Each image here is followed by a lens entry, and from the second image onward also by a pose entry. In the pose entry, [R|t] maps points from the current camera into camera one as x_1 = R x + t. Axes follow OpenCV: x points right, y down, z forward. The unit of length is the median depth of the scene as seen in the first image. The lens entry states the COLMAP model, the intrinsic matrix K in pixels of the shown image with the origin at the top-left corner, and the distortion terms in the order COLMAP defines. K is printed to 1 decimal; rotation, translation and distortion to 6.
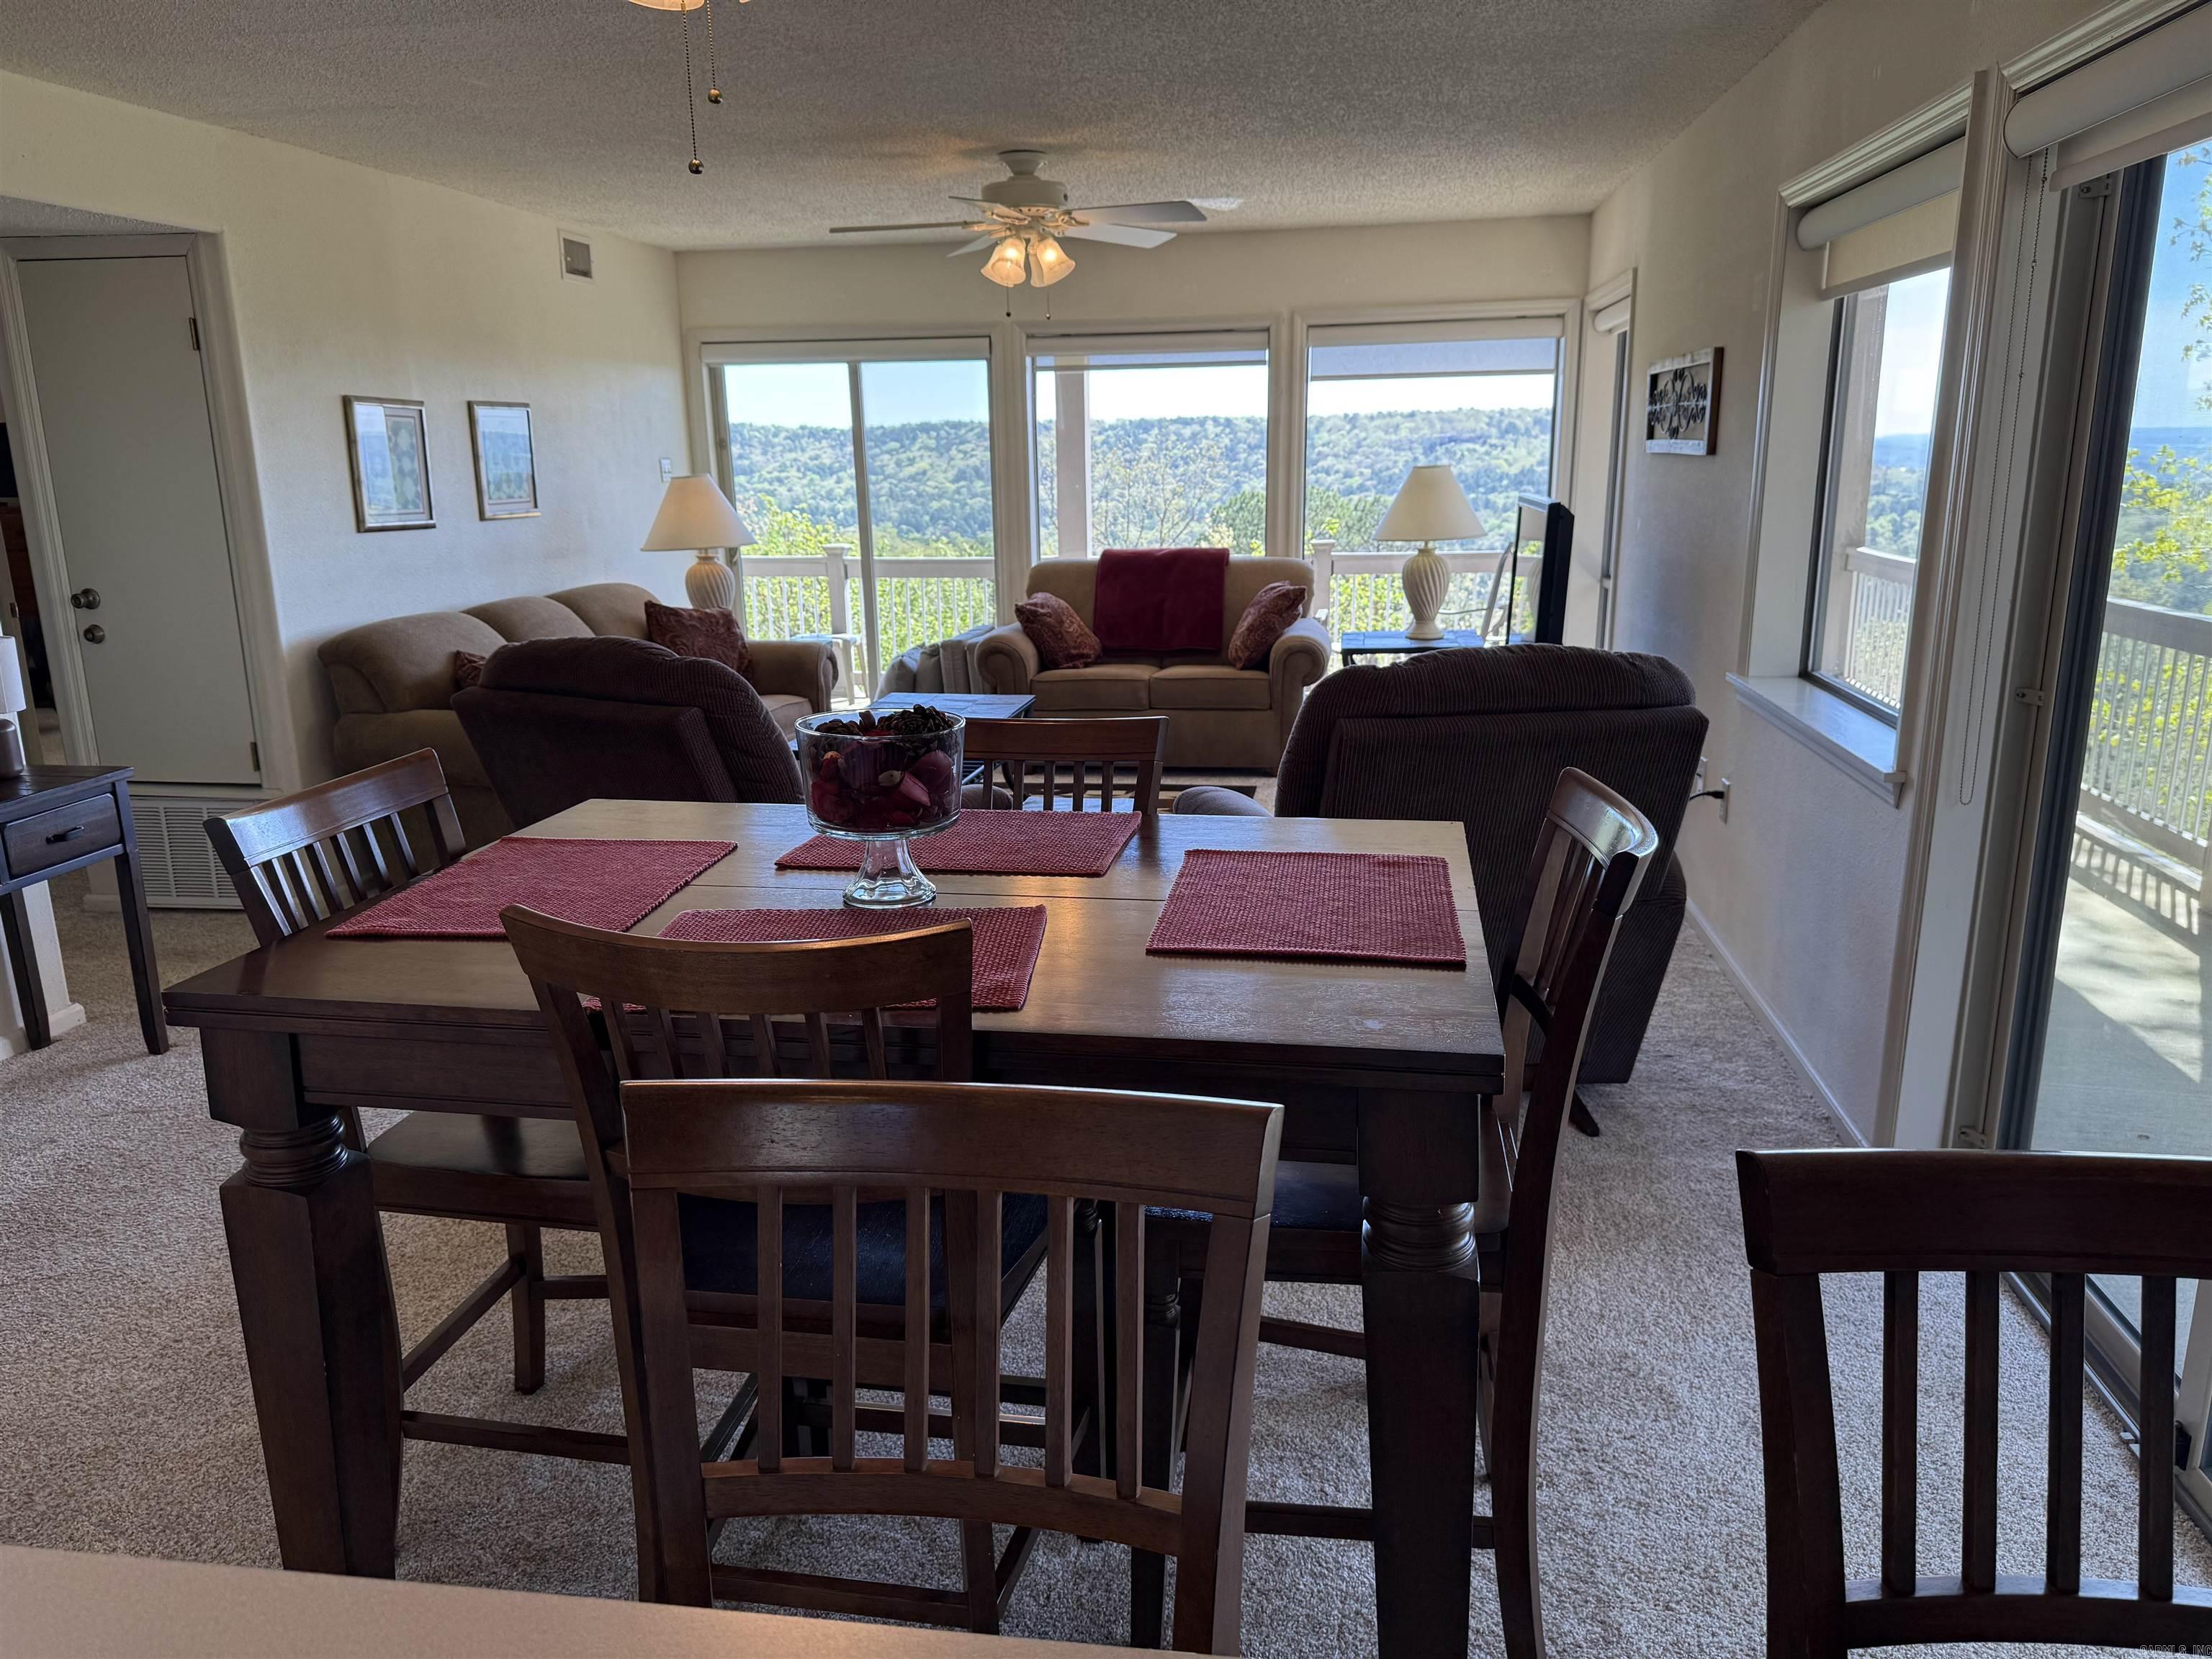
lens RADIAL K [[1561.8, 0, 1090.9], [0, 1561.8, 846.9], [0, 0, 1]] dist [0.112165, -0.174667]
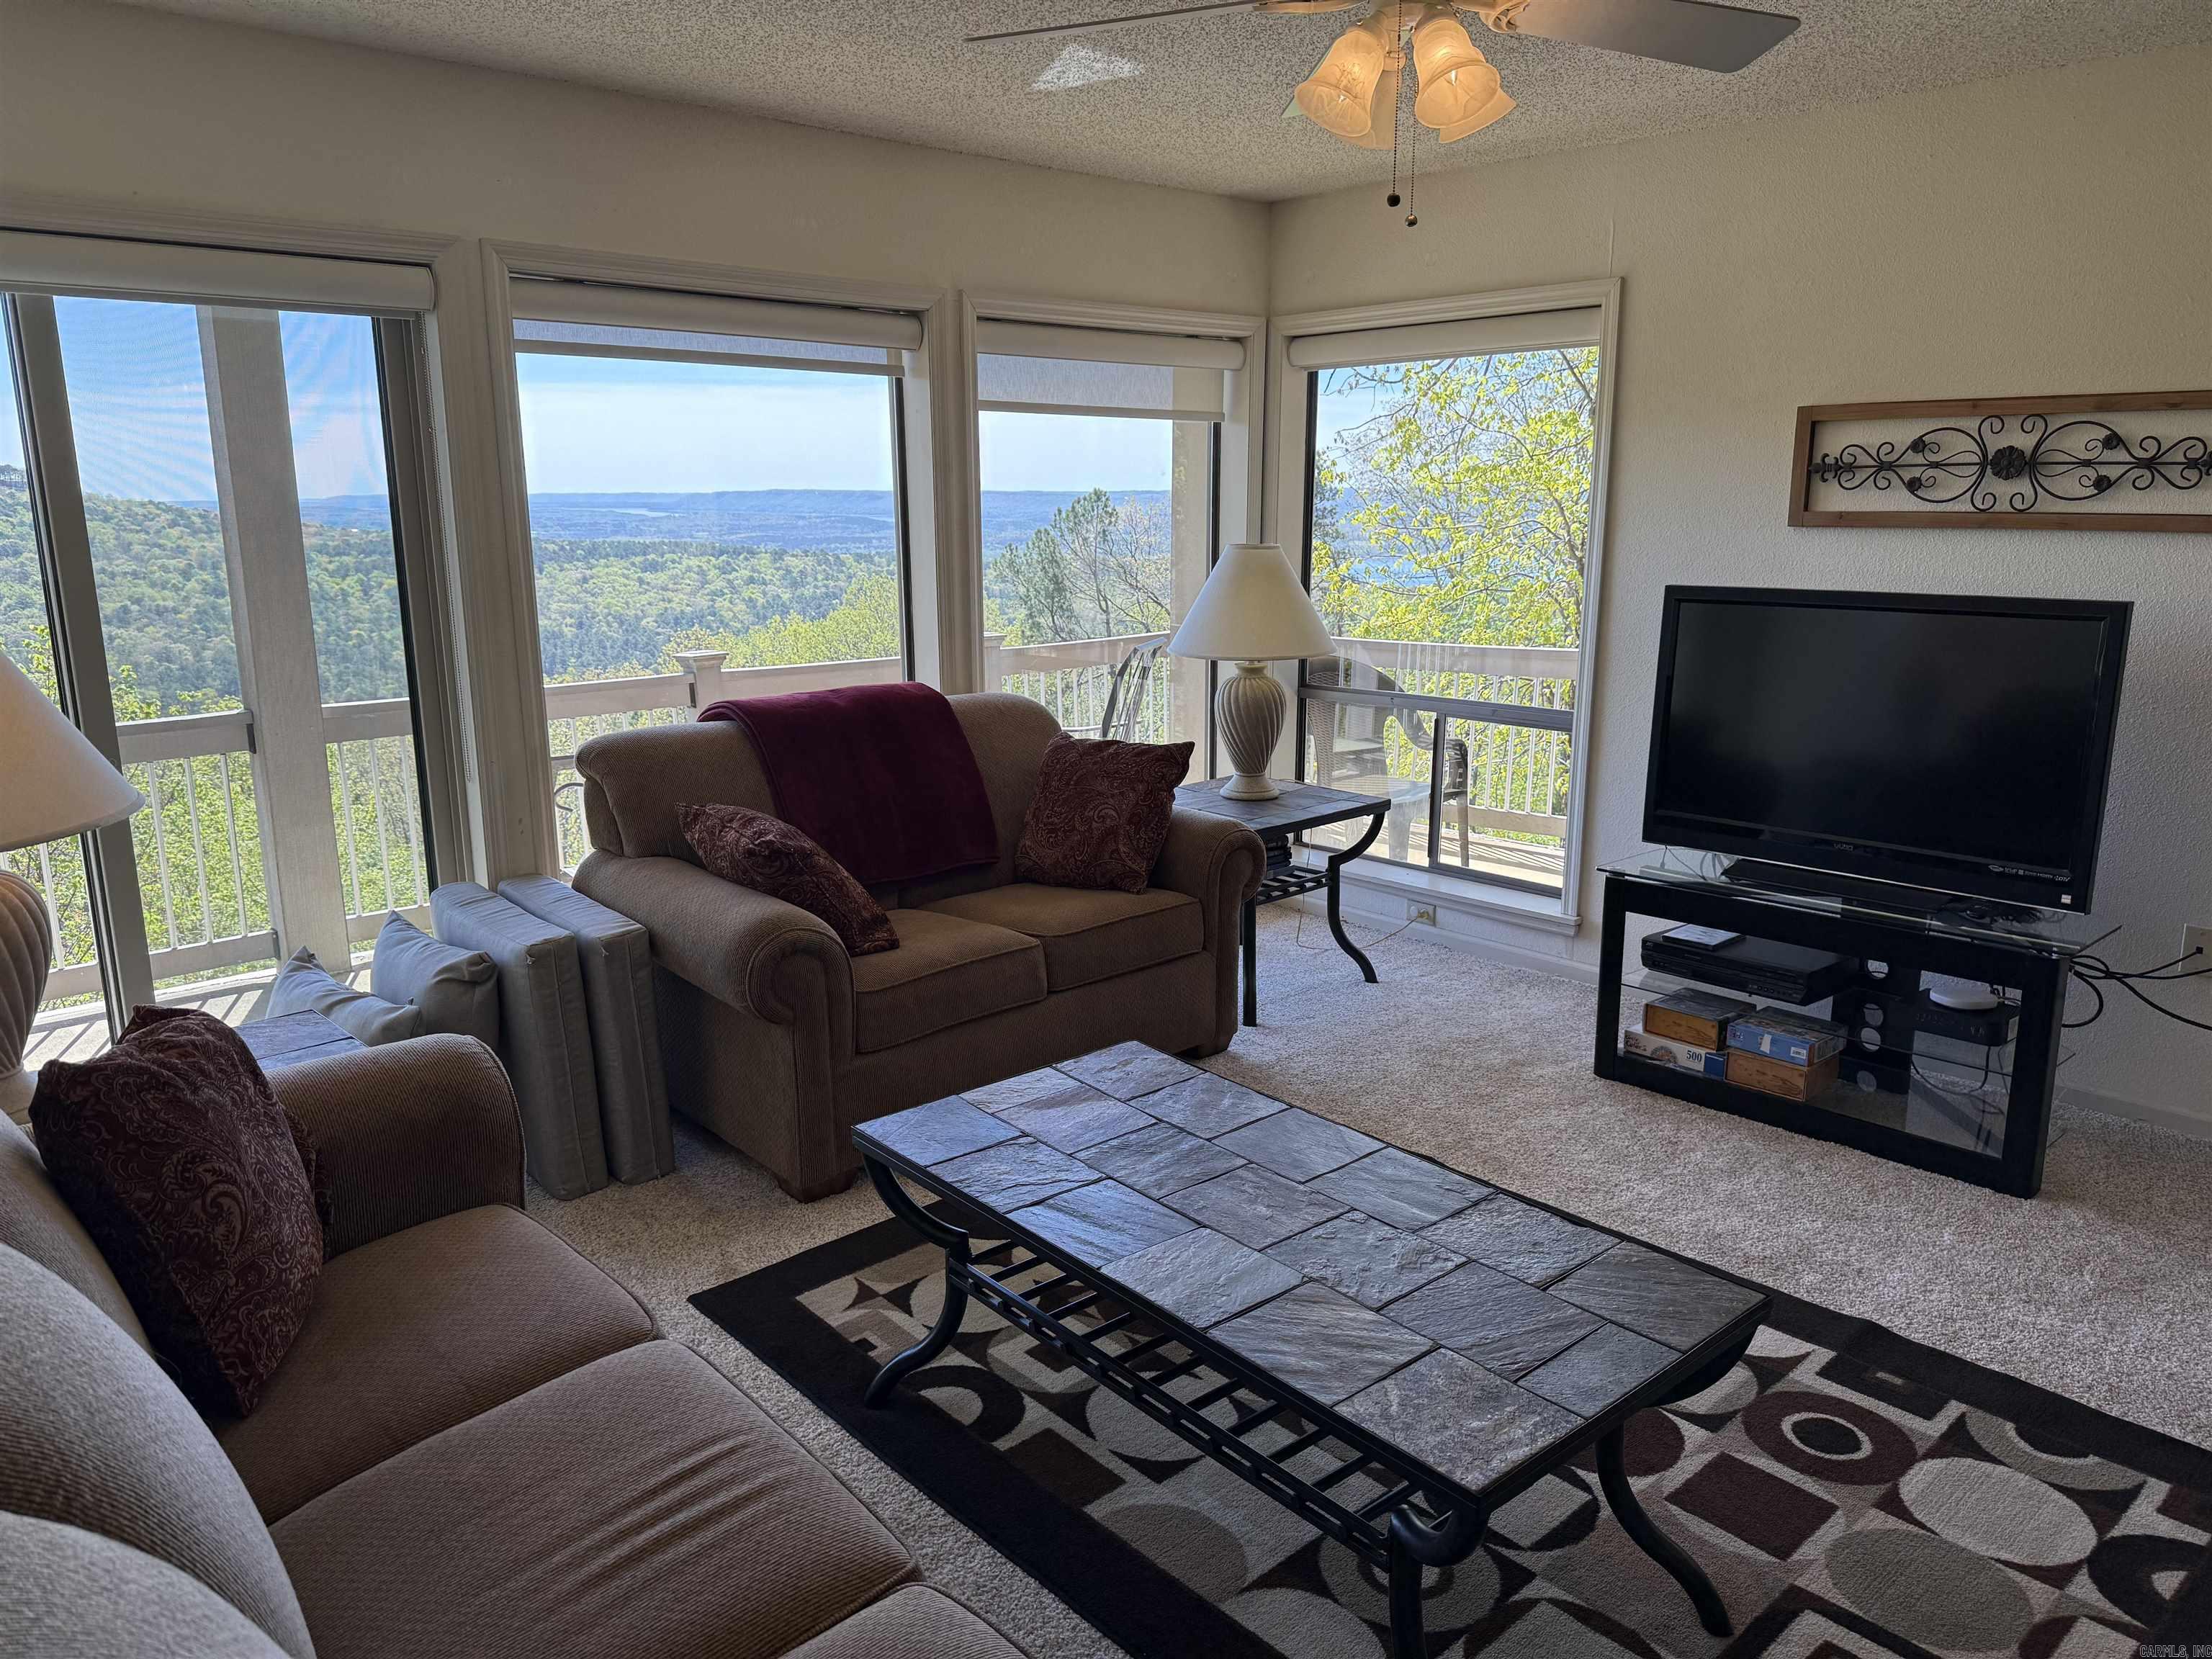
lens RADIAL K [[1557.6, 0, 1085.6], [0, 1557.6, 830.6], [0, 0, 1]] dist [0.066188, -0.087124]
pose [[0.613619, -0.153252, 0.774587, -0.334257], [0.187650, 0.981183, 0.045474, -0.154951], [-0.766981, 0.117448, 0.630830, 0.609690]]
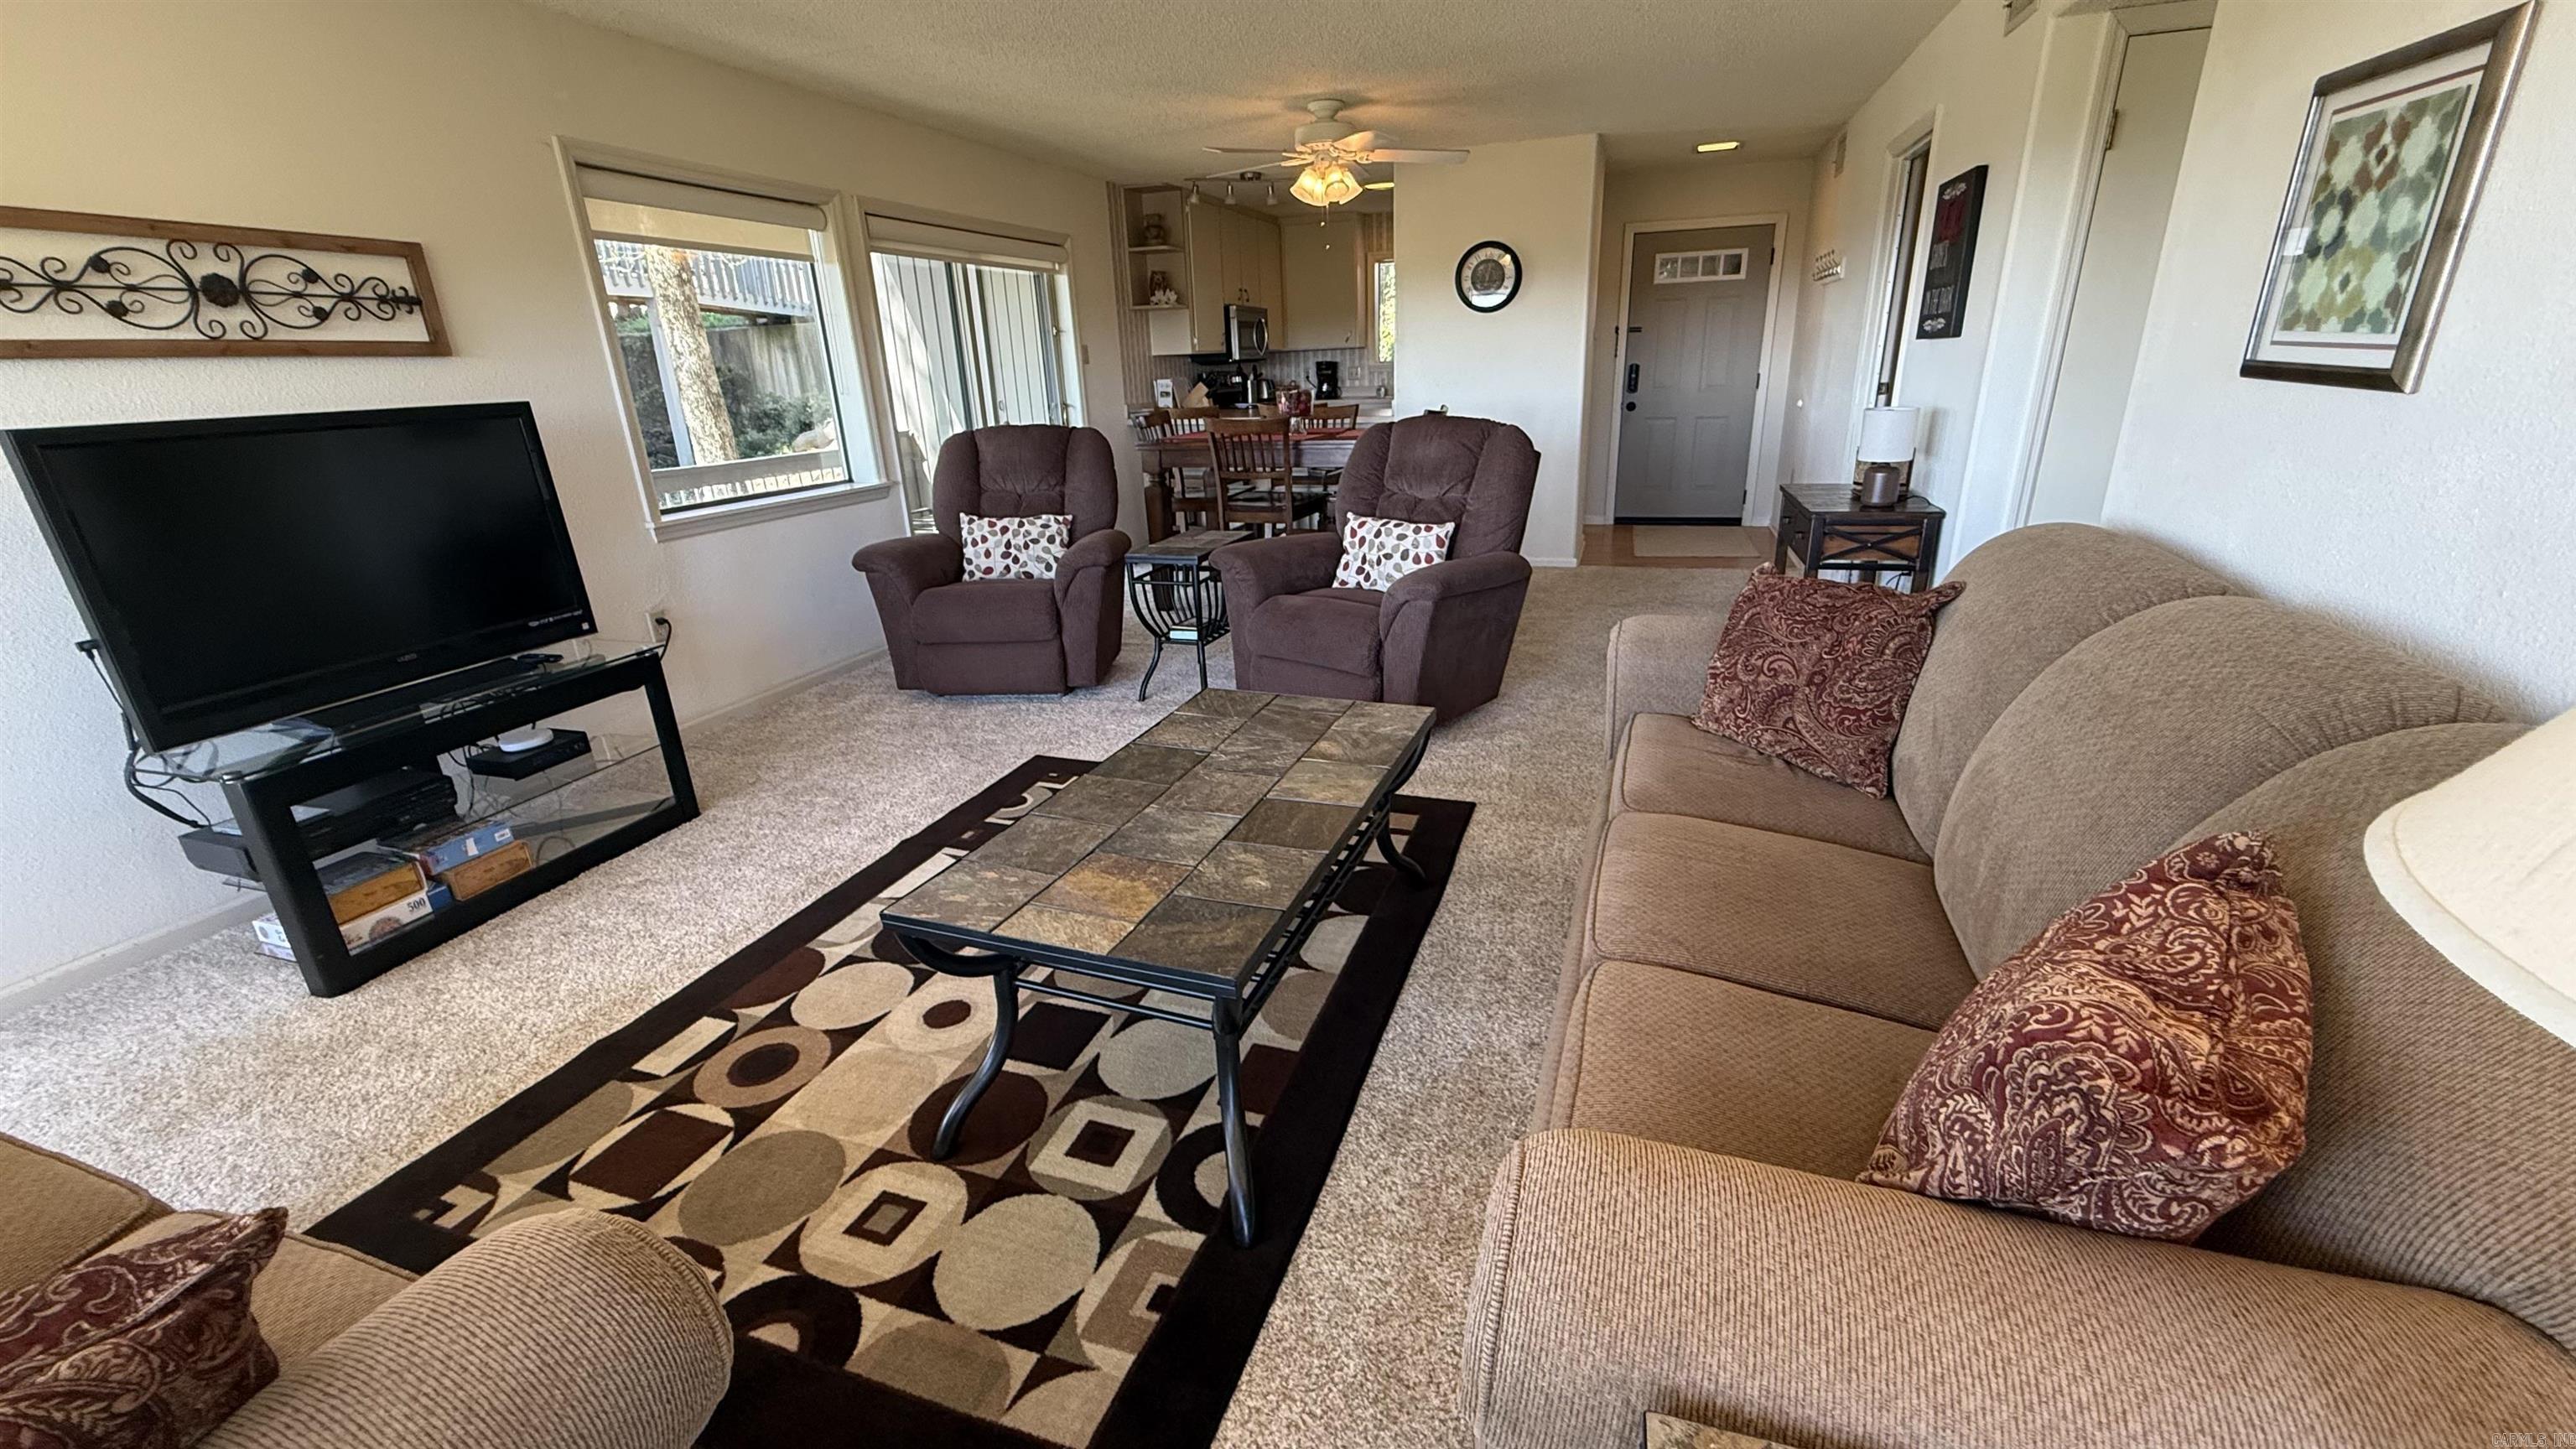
lens RADIAL K [[1025.0, 0, 1288.0], [0, 1025.0, 724.5], [0, 0, 1]] dist [0.003367, 0.000228]
pose [[-0.987112, 0.001604, 0.160022, -0.151564], [0.090444, 0.830525, 0.549588, -0.227769], [-0.132021, 0.556978, -0.819967, 0.999328]]
